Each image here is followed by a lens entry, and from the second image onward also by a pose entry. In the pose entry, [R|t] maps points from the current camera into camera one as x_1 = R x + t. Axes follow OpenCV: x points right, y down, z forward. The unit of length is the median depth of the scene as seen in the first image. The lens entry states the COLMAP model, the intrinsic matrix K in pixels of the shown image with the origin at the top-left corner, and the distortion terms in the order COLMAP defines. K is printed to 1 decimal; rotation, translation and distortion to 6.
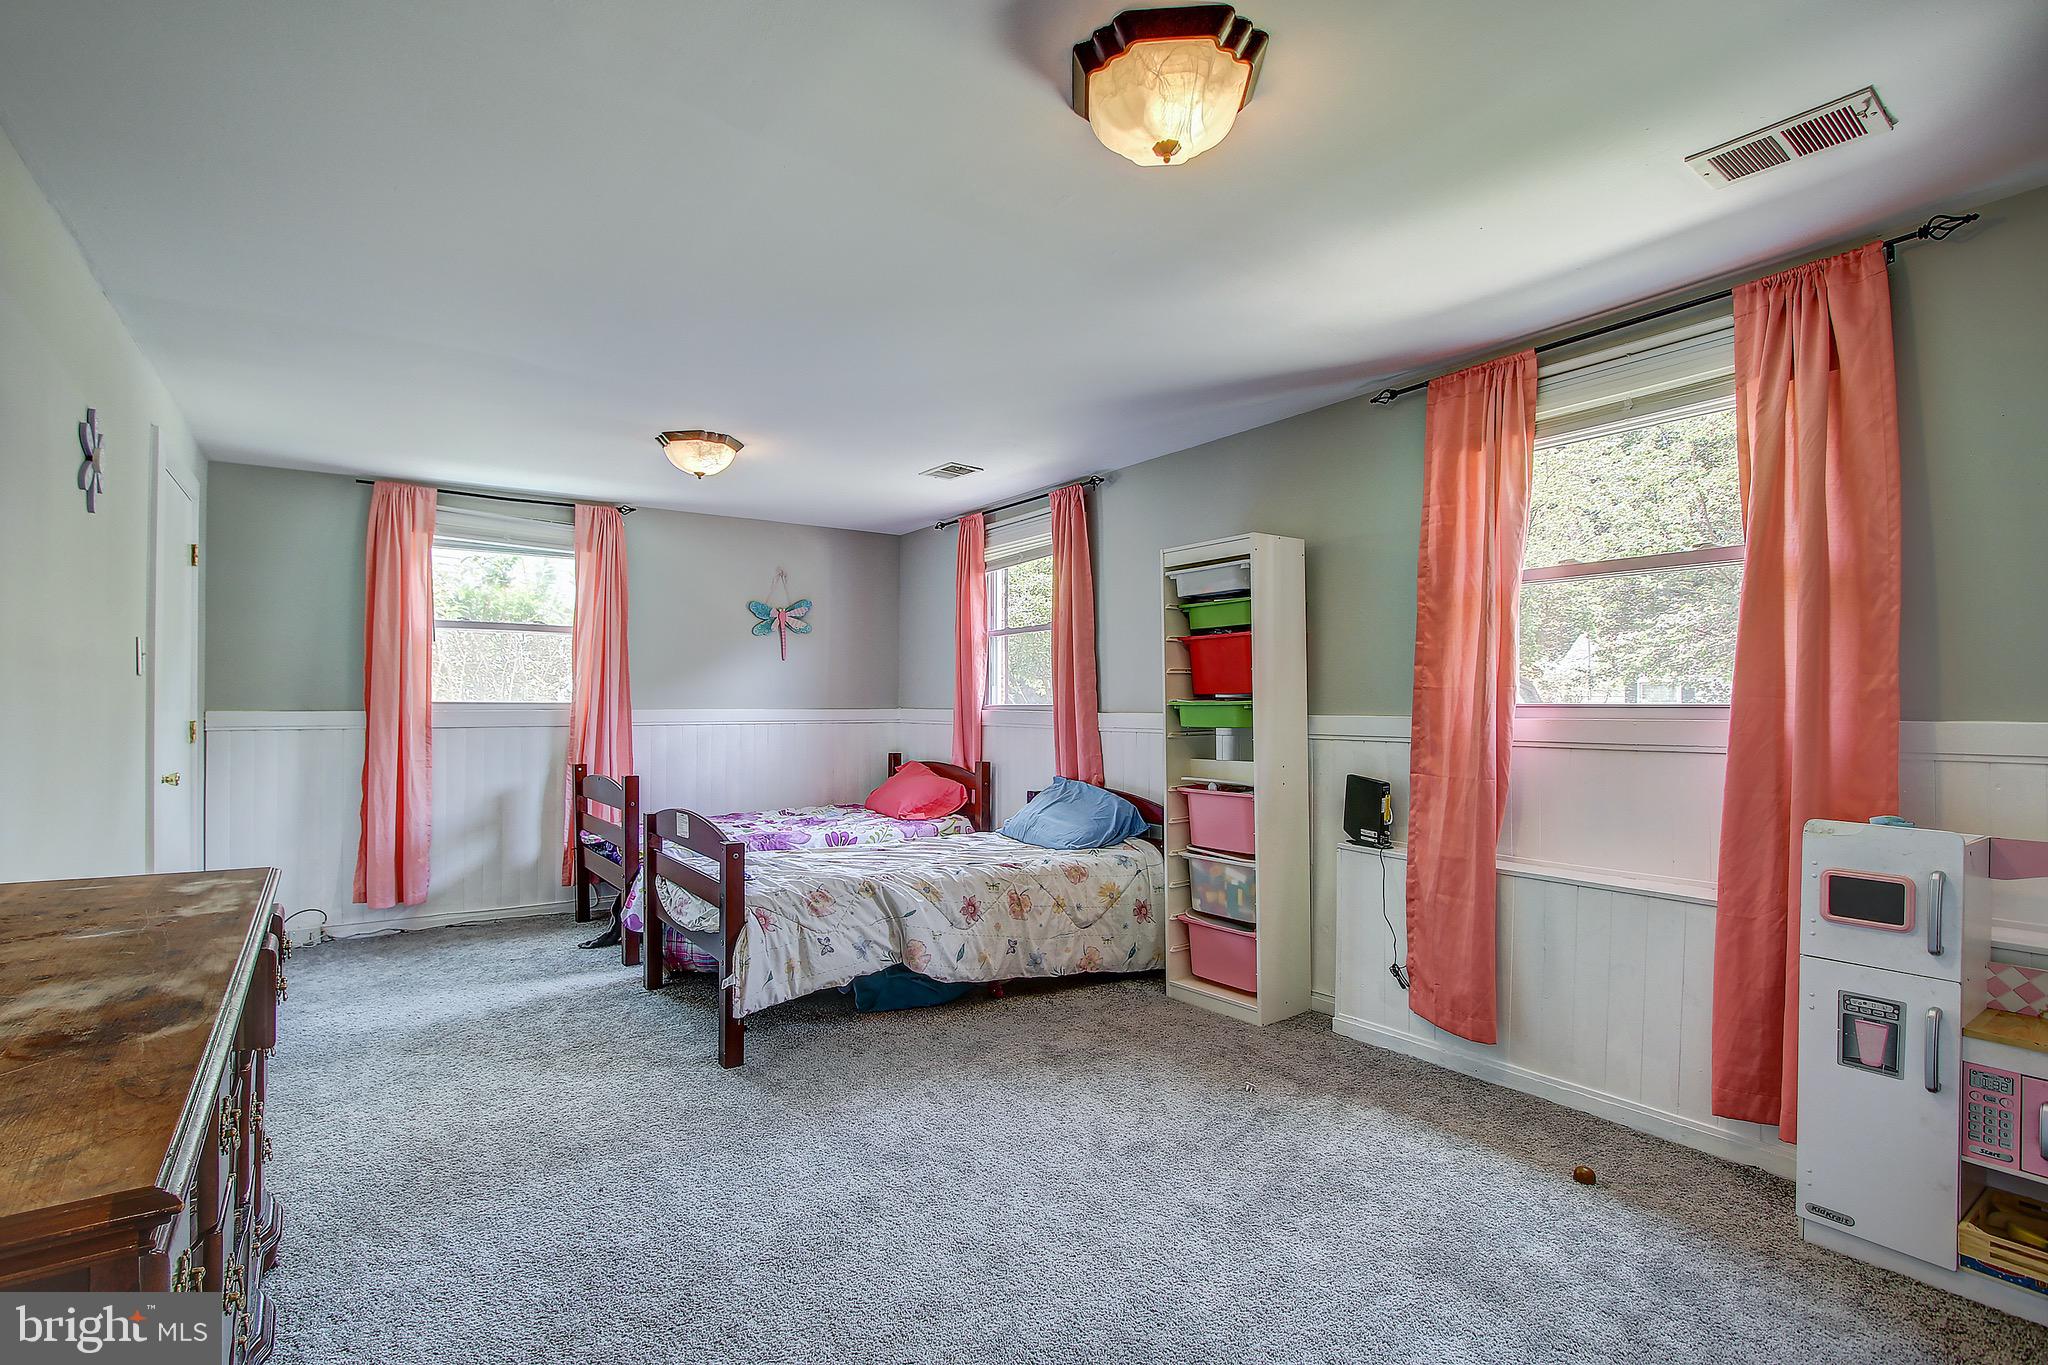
lens RADIAL K [[954.4, 0, 986.1], [0, 954.4, 693.6], [0, 0, 1]] dist [-0.019677, 0.000580]
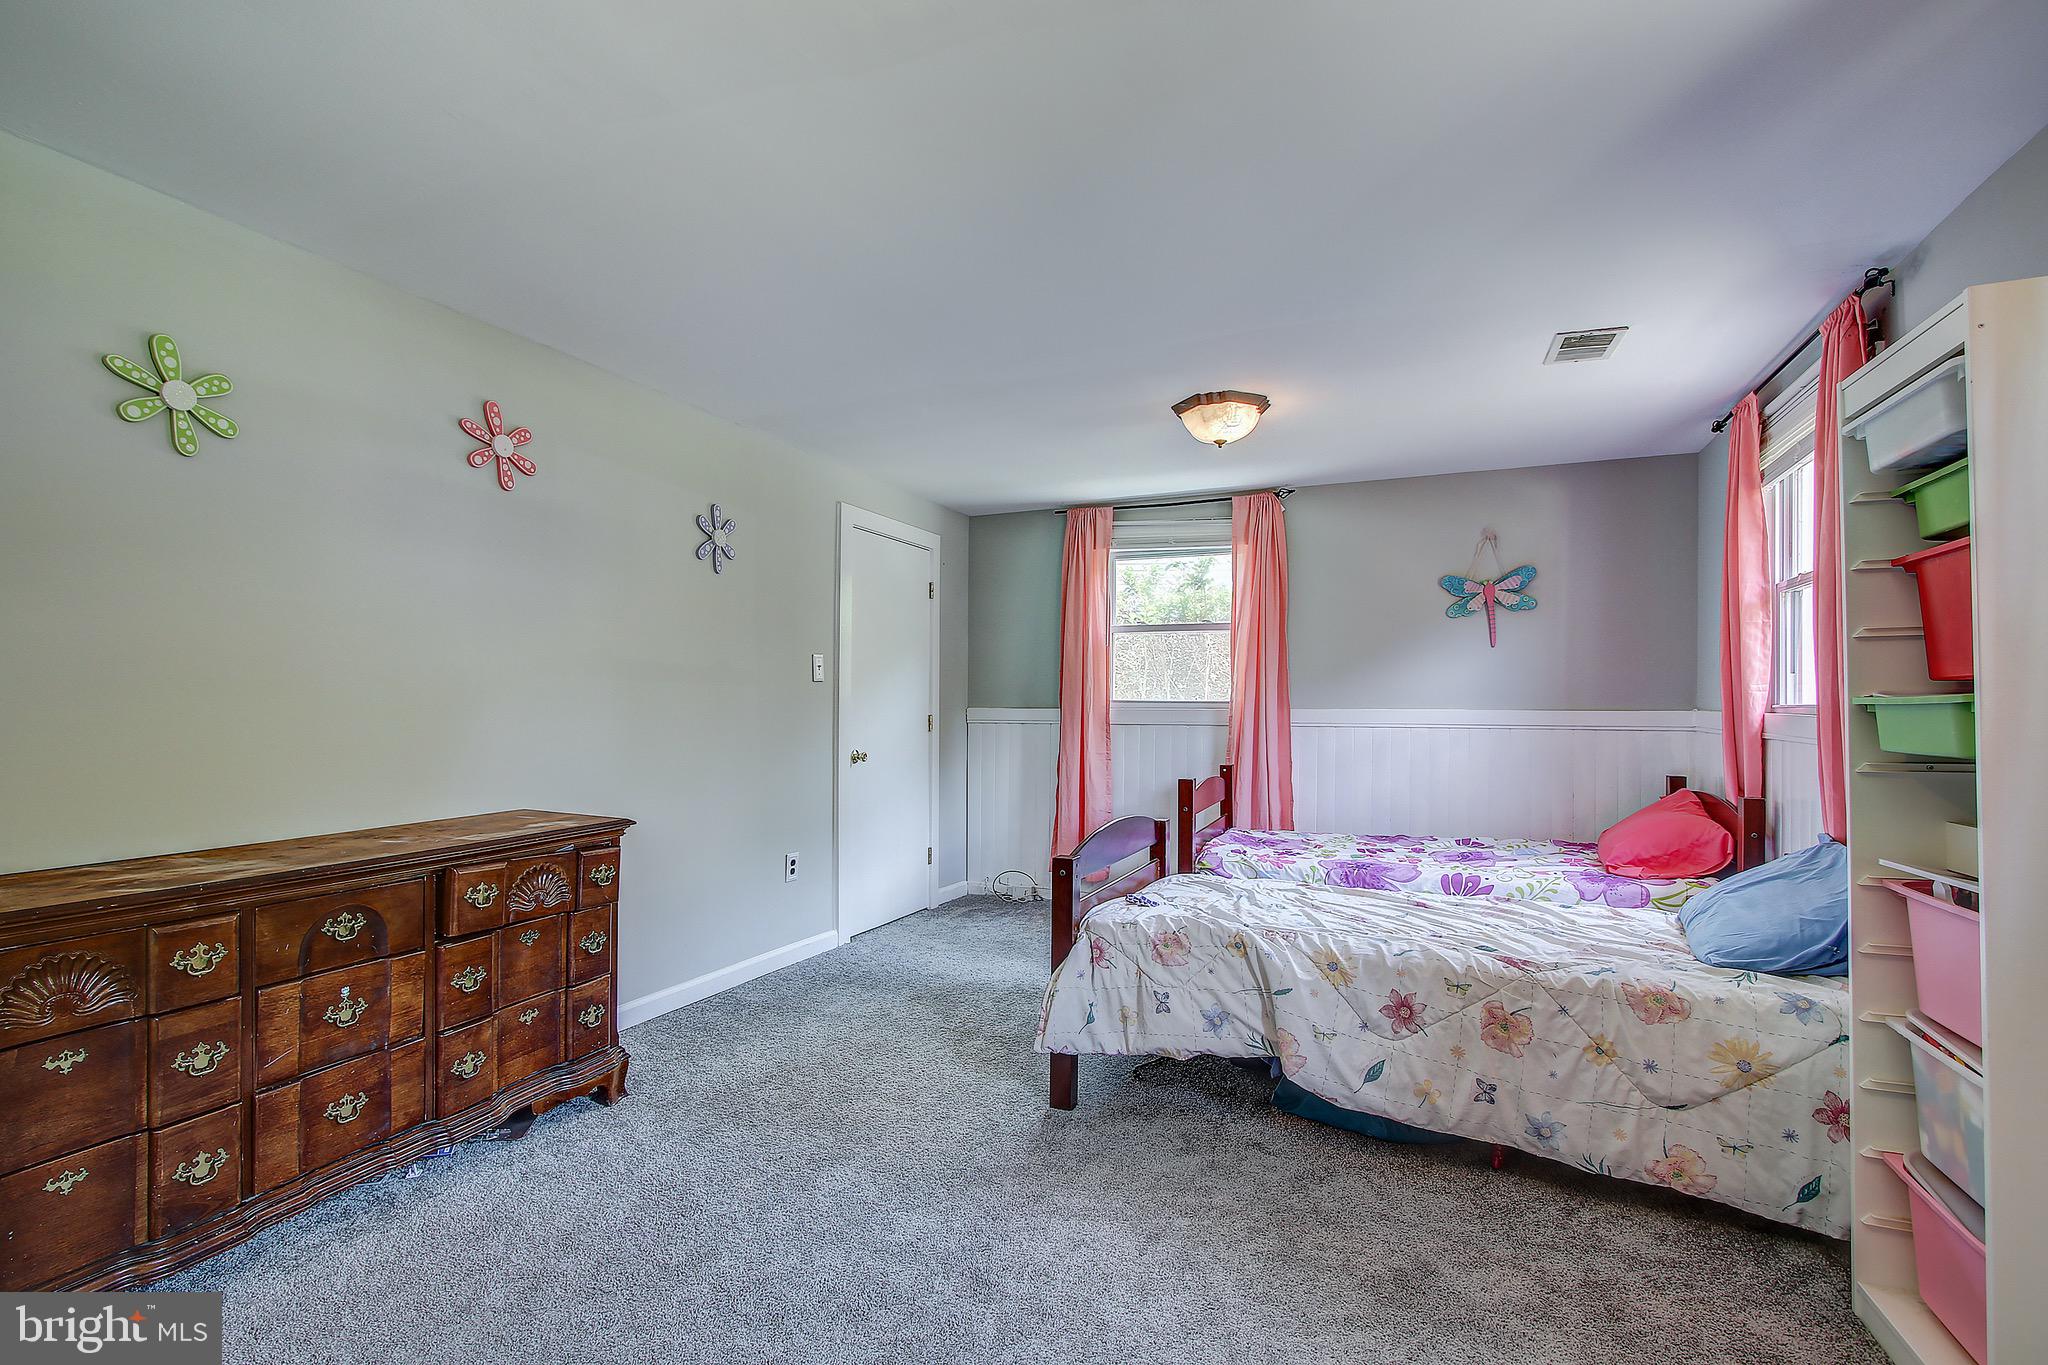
lens RADIAL K [[954.4, 0, 986.1], [0, 954.4, 693.6], [0, 0, 1]] dist [-0.019677, 0.000580]
pose [[0.514641, -0.007701, -0.857371, 0.367260], [0.007228, 0.999963, -0.004643, 0.005847], [0.857375, -0.003808, 0.514678, 0.380631]]
